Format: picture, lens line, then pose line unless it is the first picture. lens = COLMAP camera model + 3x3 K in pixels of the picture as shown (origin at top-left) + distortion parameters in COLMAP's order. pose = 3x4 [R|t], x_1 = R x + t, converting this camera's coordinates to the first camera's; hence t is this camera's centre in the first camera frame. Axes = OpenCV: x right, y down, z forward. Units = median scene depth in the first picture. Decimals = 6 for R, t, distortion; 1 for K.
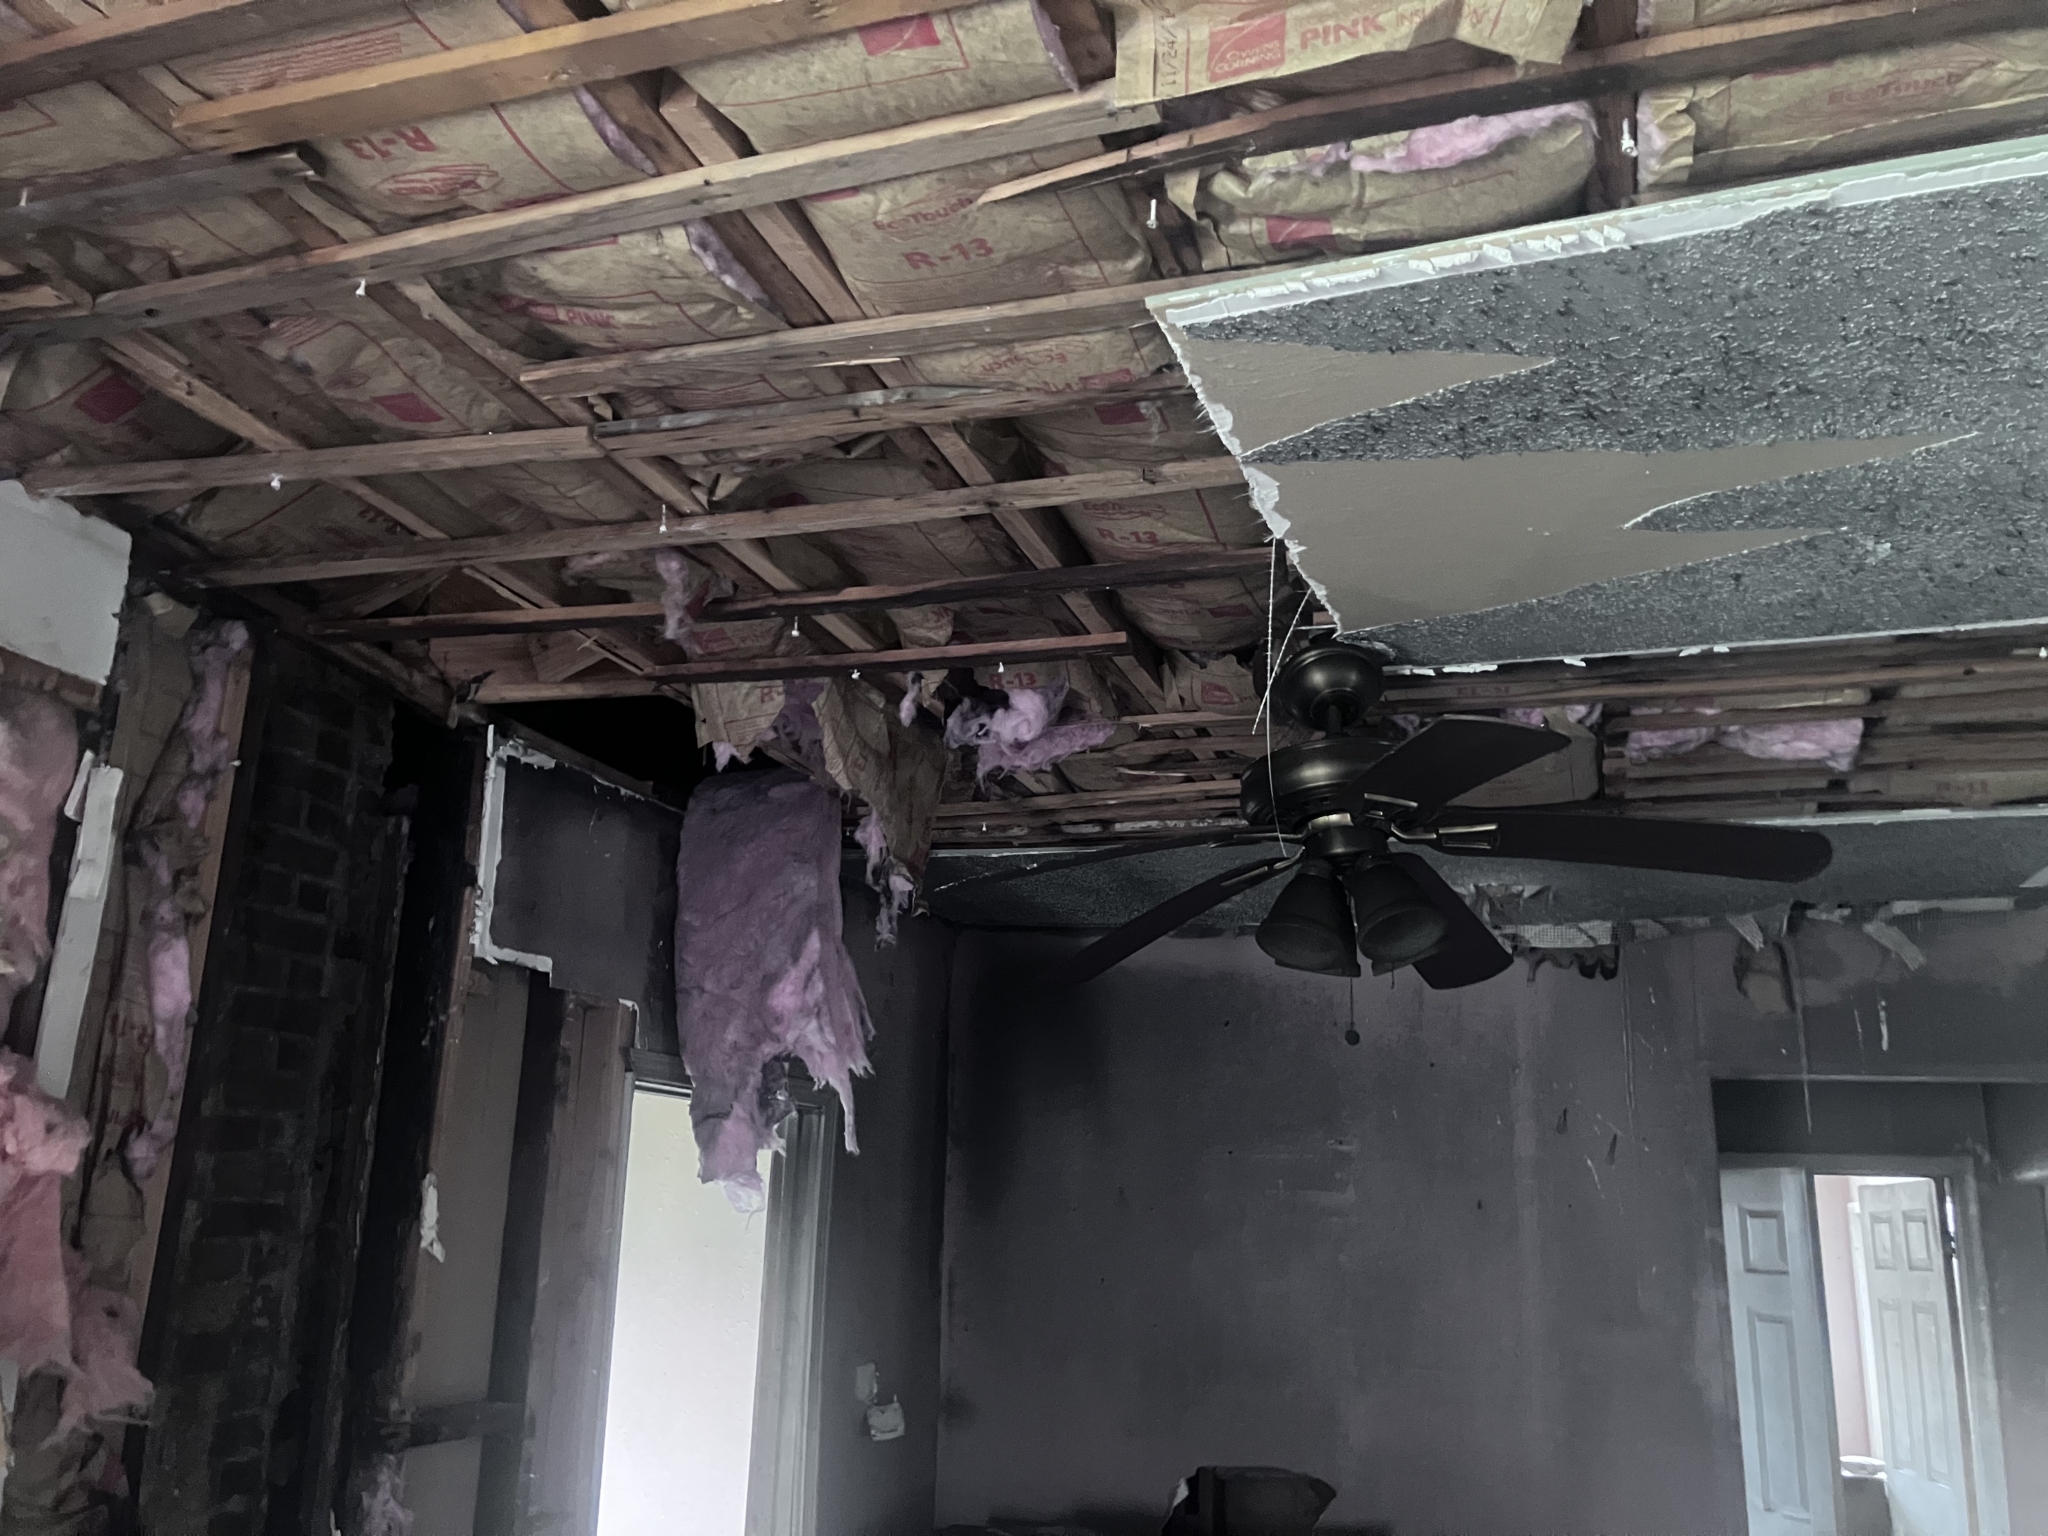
lens RADIAL K [[1701.9, 0, 1048.9], [0, 1701.9, 767.5], [0, 0, 1]] dist [-0.007373, 0.015934]
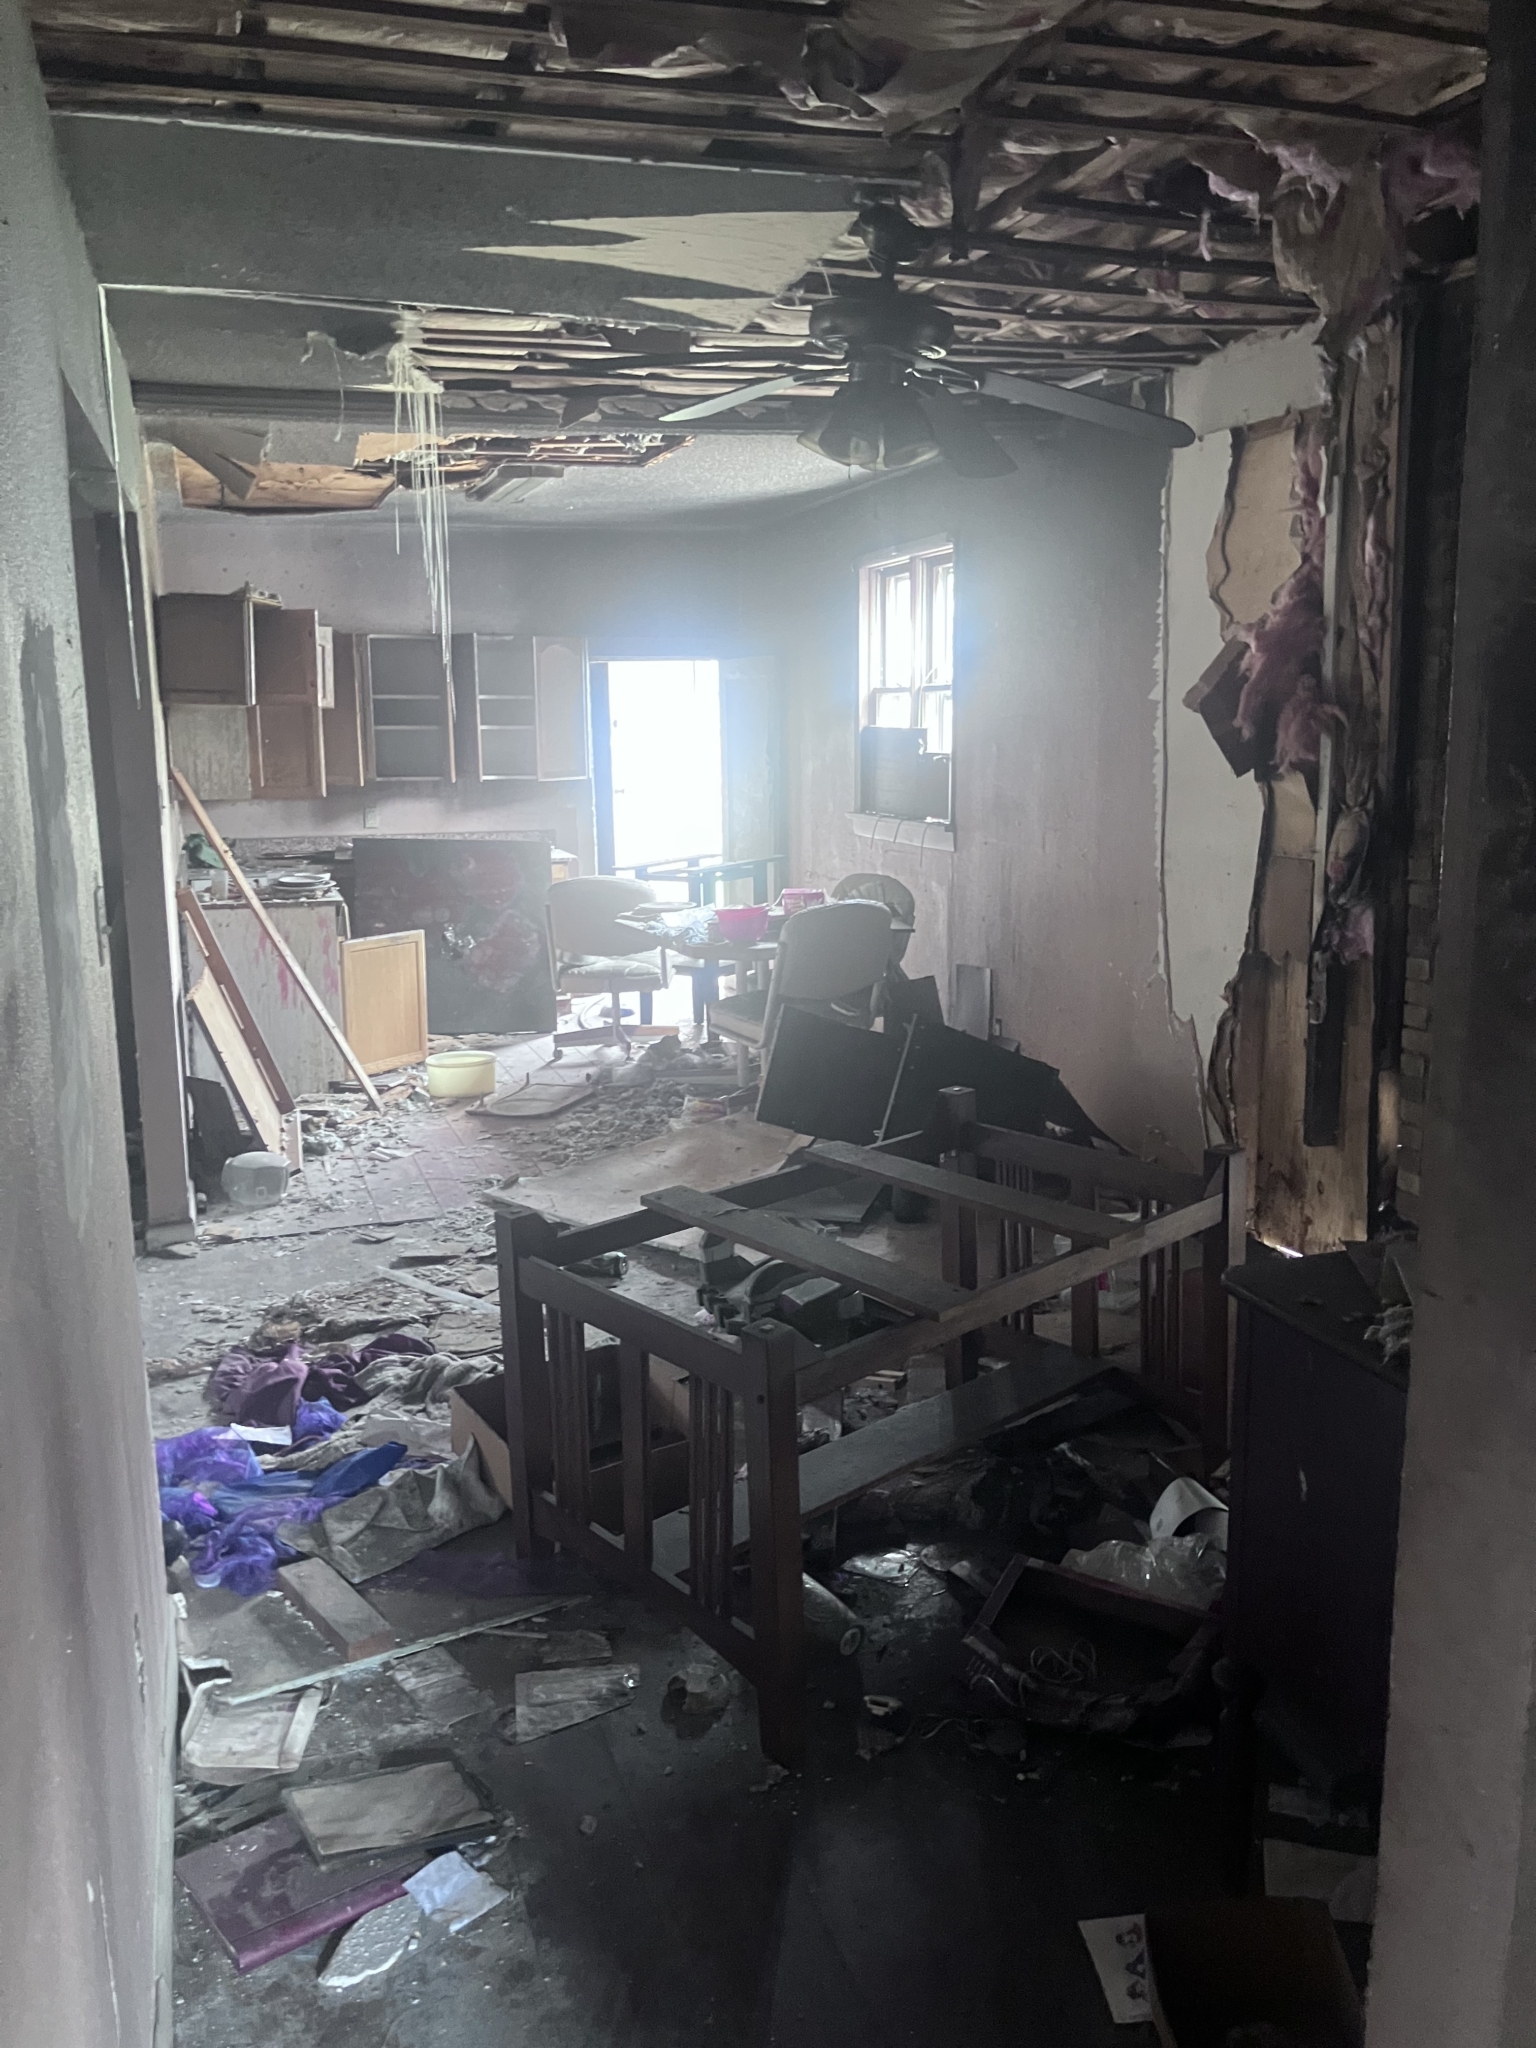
lens RADIAL K [[1701.9, 0, 768.0], [0, 1701.9, 1024.0], [0, 0, 1]] dist [-0.007373, 0.015934]
pose [[-0.797238, 0.094475, -0.596227, 1.023137], [0.156983, 0.986143, -0.053648, 0.567698], [0.582896, -0.136367, -0.801022, 1.809271]]
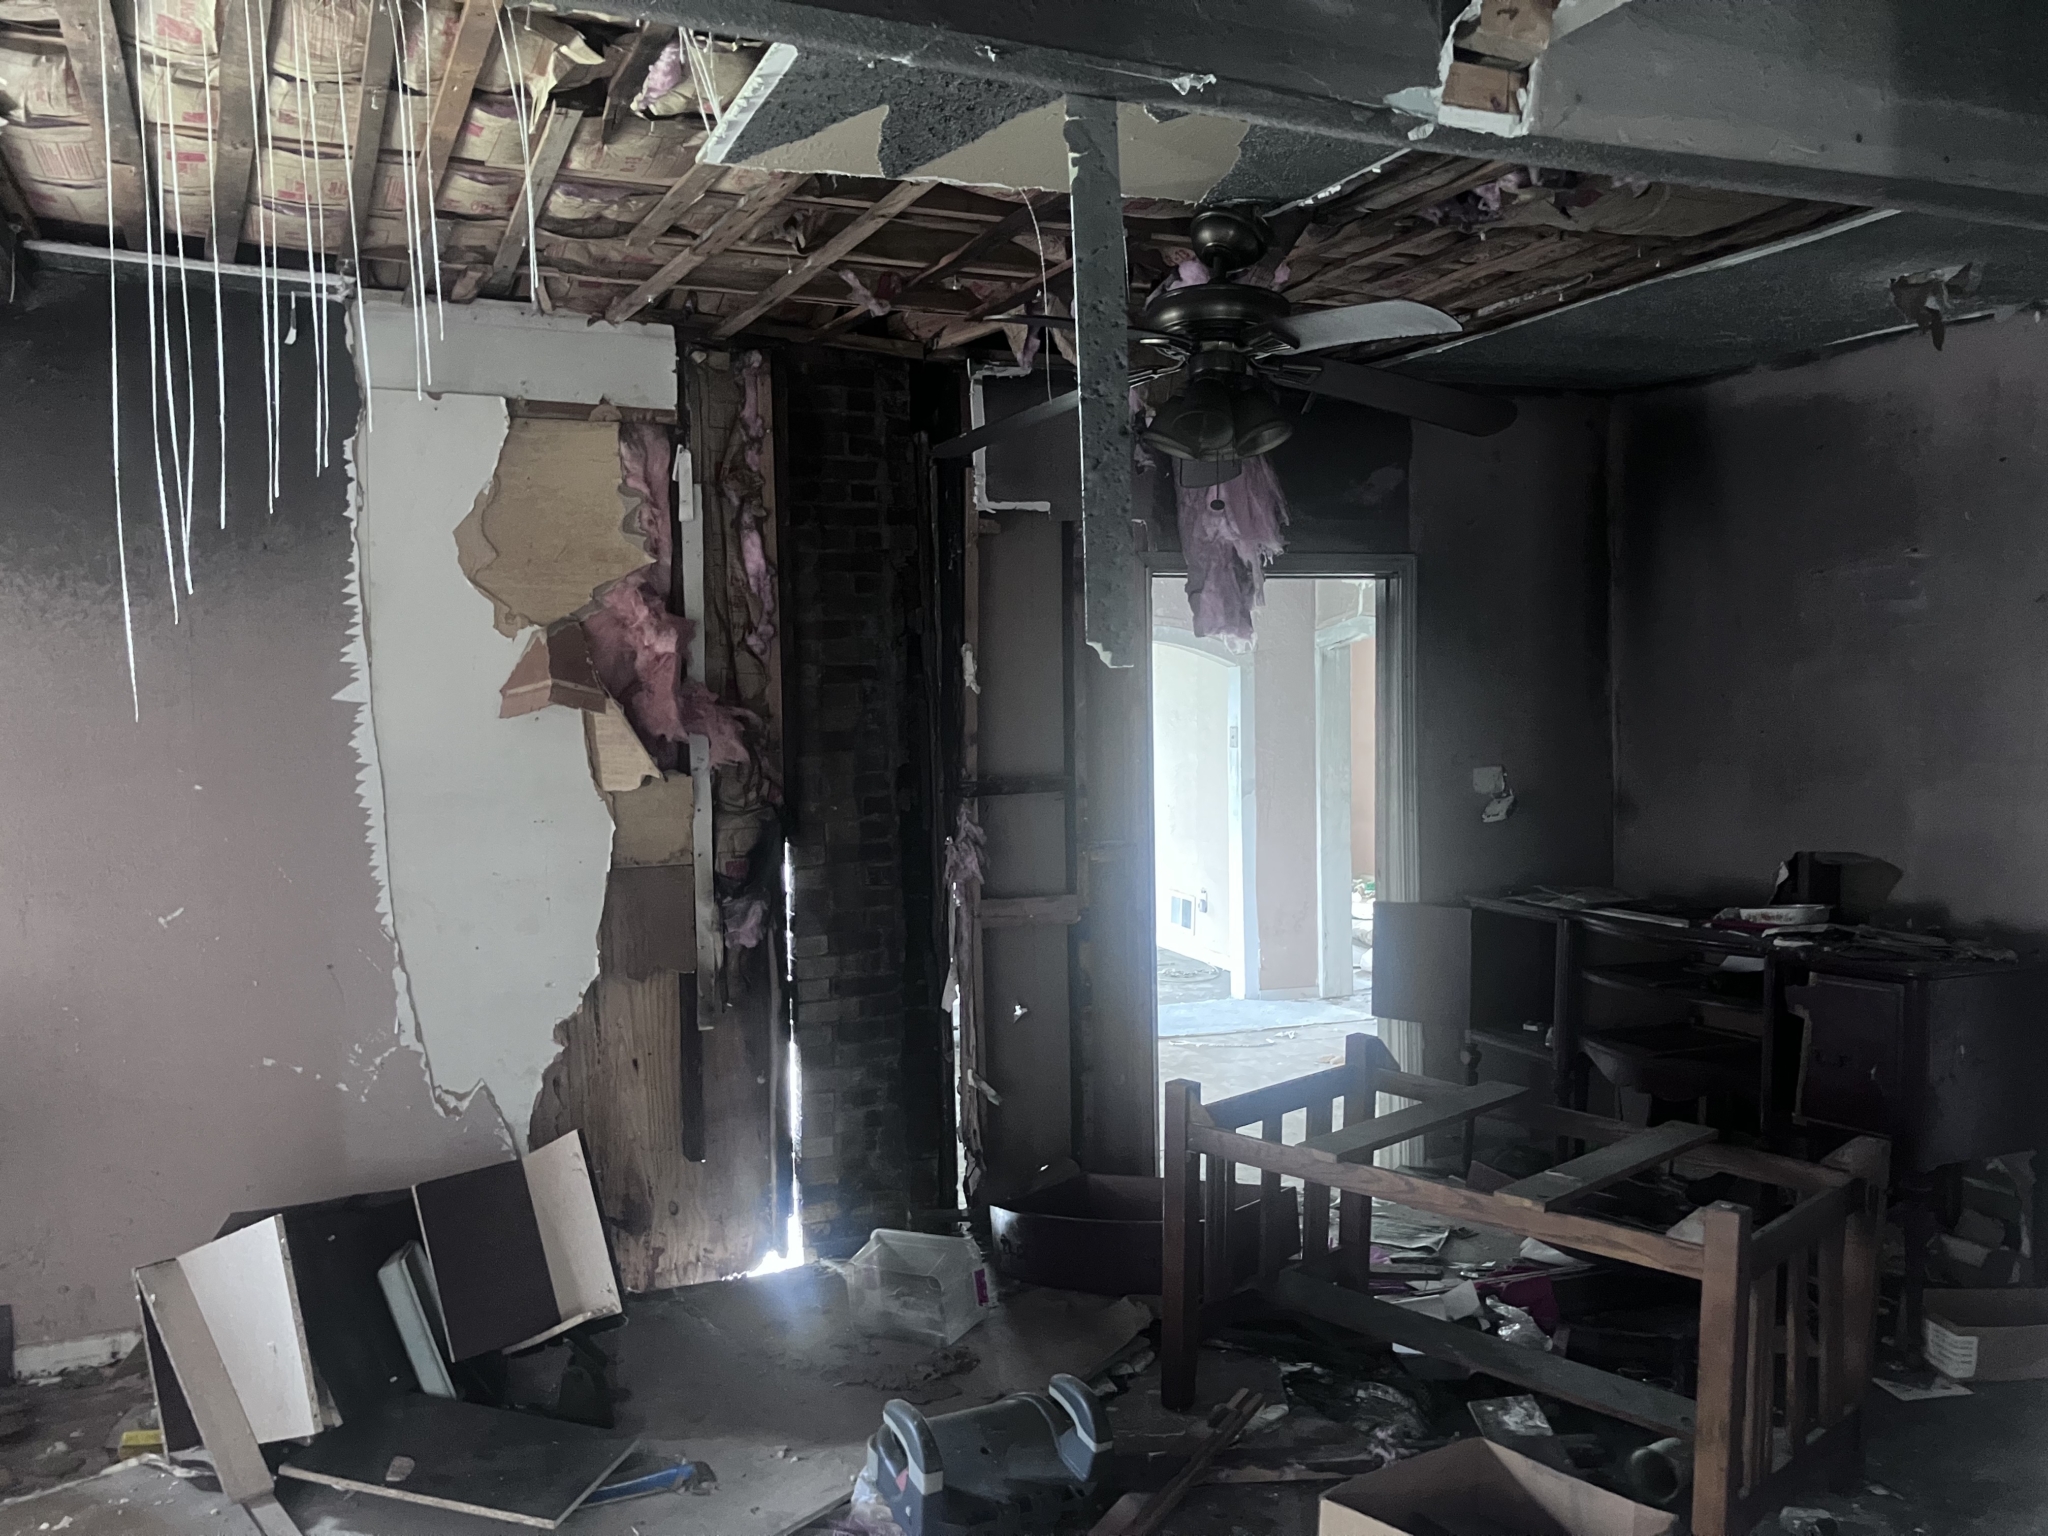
lens RADIAL K [[1697.9, 0, 1023.6], [0, 1697.9, 835.2], [0, 0, 1]] dist [0.008844, -0.004645]
pose [[0.688852, 0.007018, -0.724868, 0.979099], [0.230576, 0.945898, 0.228277, 0.051676], [0.687254, -0.324387, 0.649966, -0.128513]]
